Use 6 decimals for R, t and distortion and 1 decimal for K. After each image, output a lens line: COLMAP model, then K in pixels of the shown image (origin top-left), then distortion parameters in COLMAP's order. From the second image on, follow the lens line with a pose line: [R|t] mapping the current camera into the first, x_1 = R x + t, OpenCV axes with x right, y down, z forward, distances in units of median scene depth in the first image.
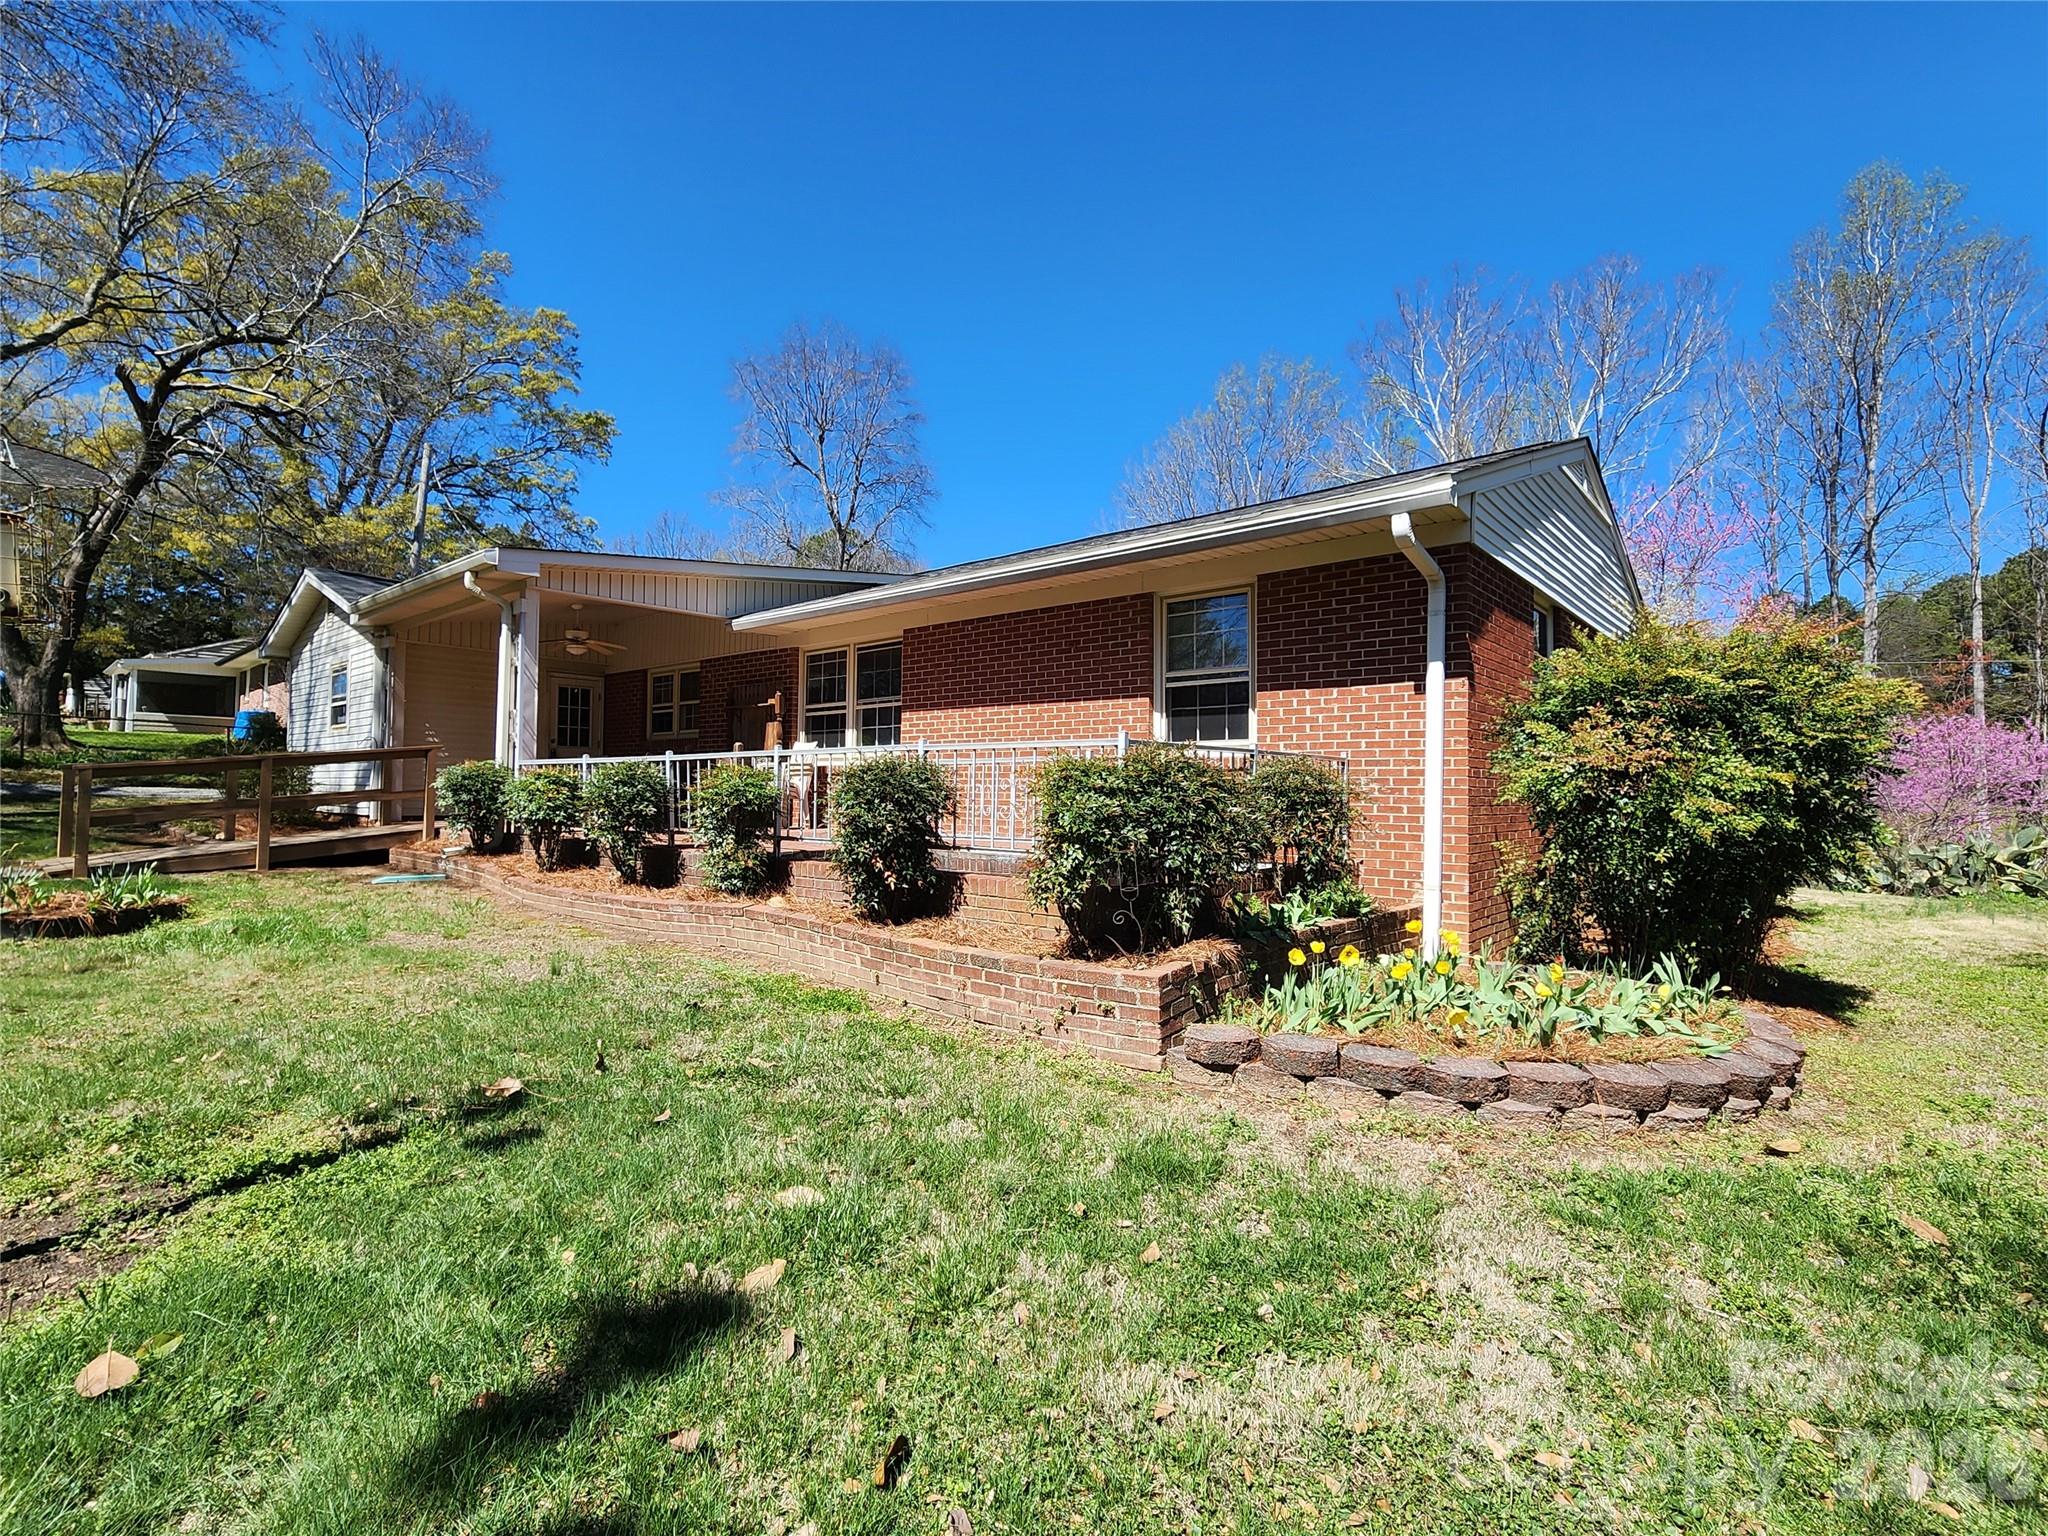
lens RADIAL K [[836.6, 0, 1024.0], [0, 836.6, 768.0], [0, 0, 1]] dist [0.000606, -0.000051]
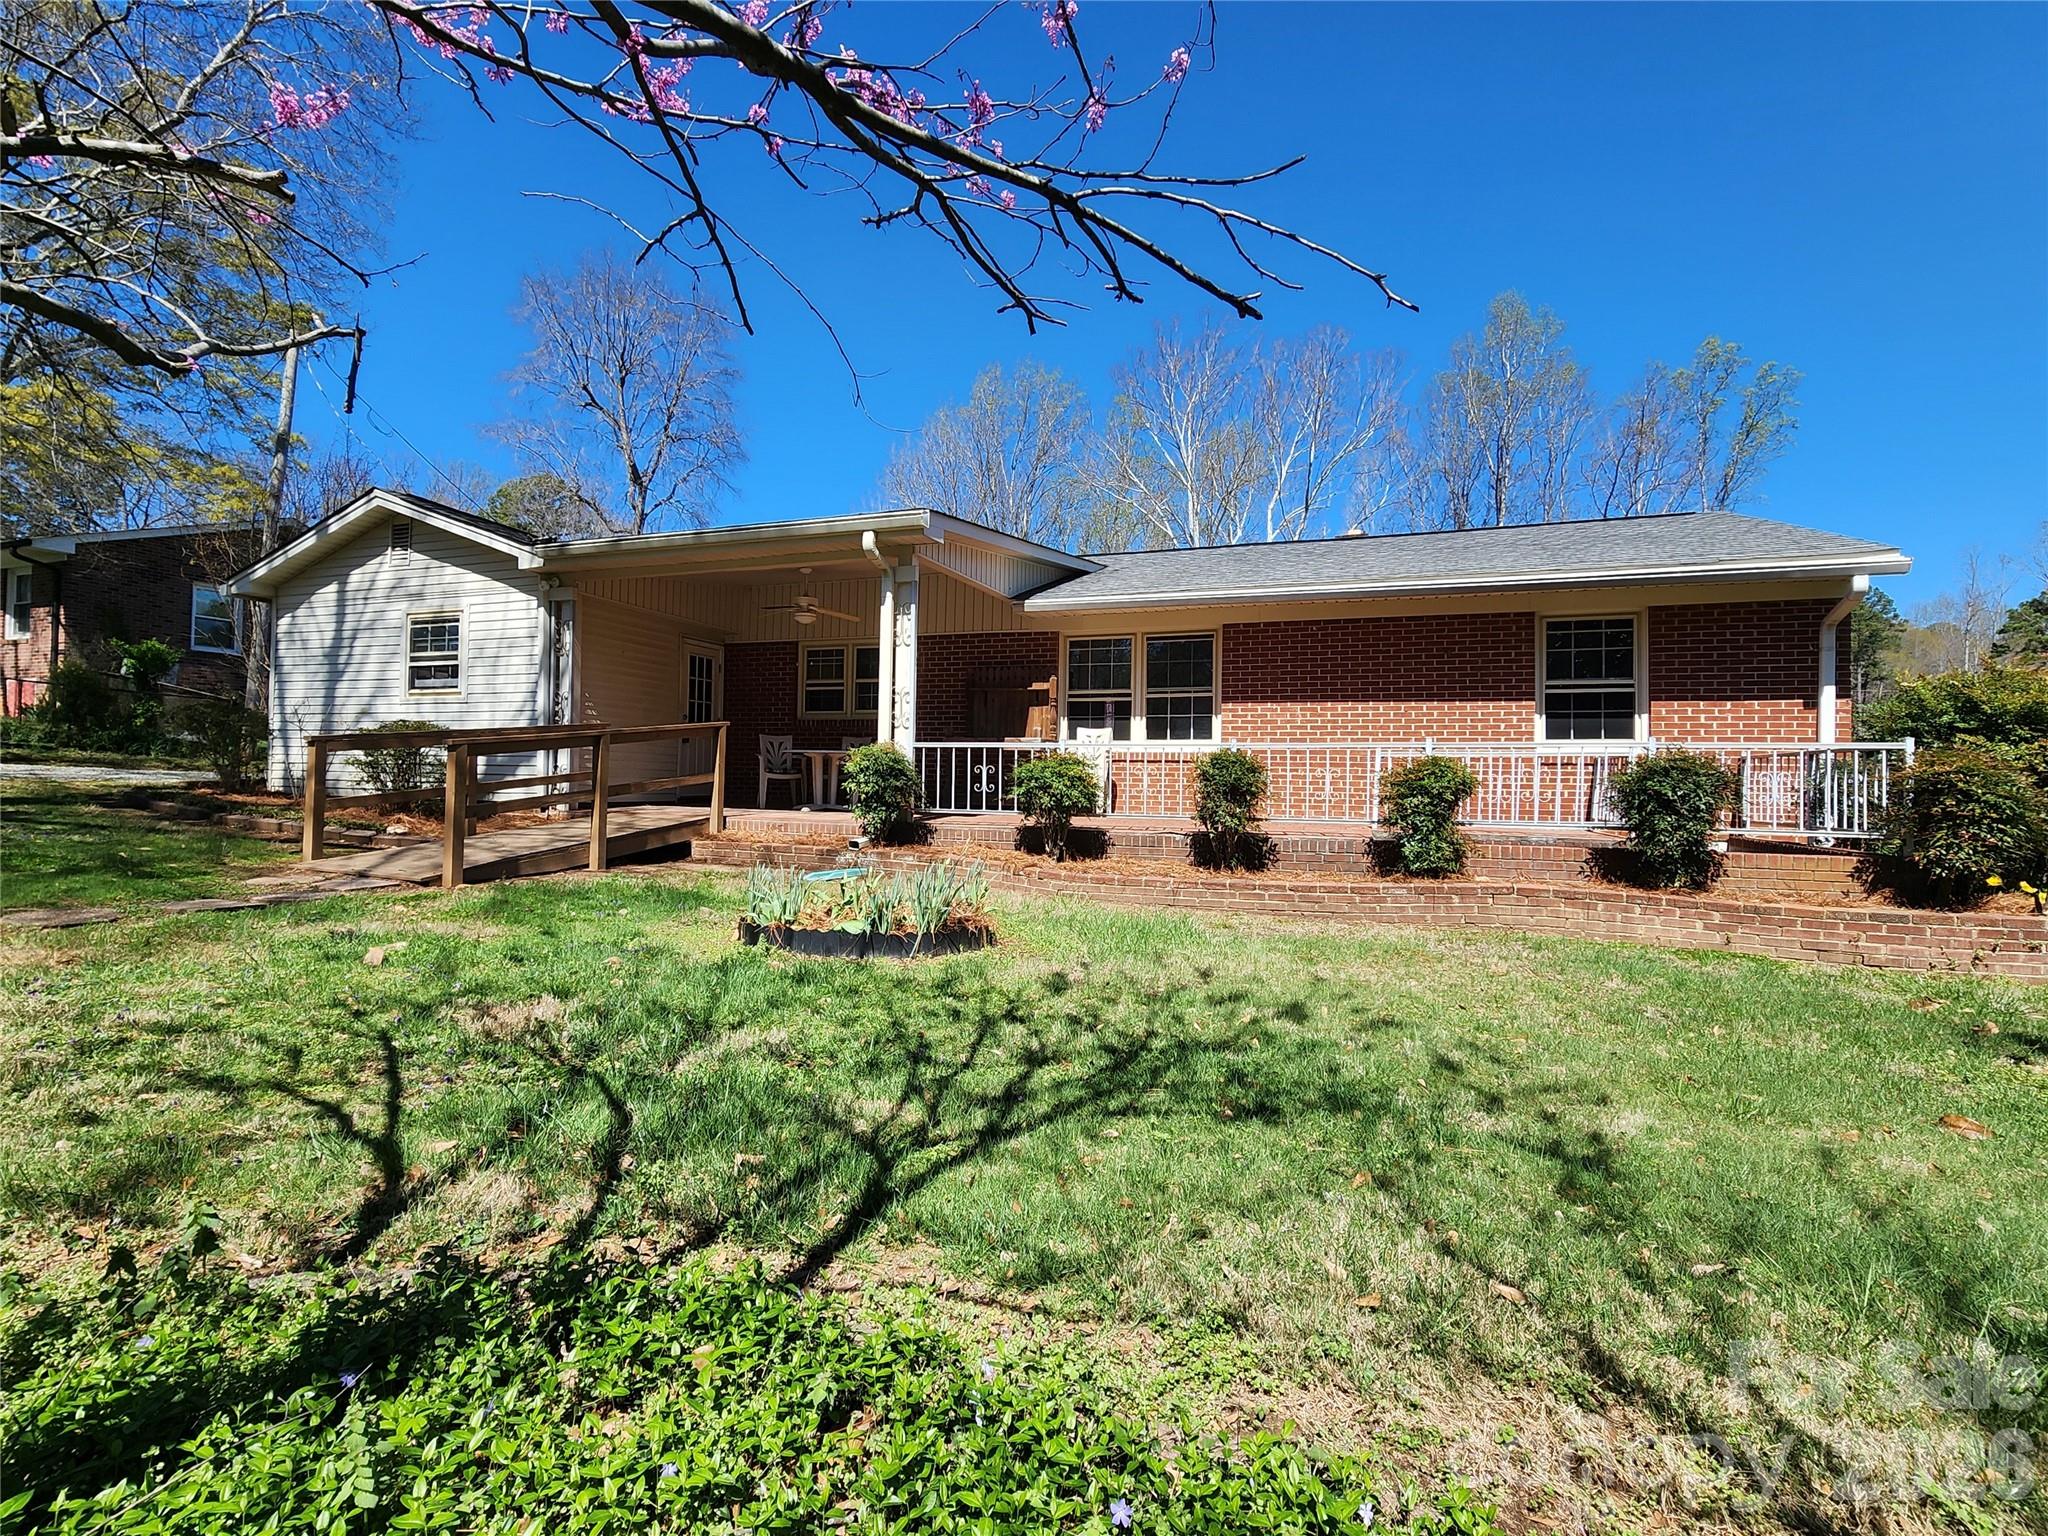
lens RADIAL K [[824.7, 0, 1024.0], [0, 824.7, 768.0], [0, 0, 1]] dist [0.001479, 0.000196]
pose [[0.950581, 0.010358, 0.310303, -0.757744], [-0.016484, 0.999717, 0.017127, 0.001494], [-0.310038, -0.021396, 0.950483, 0.097439]]
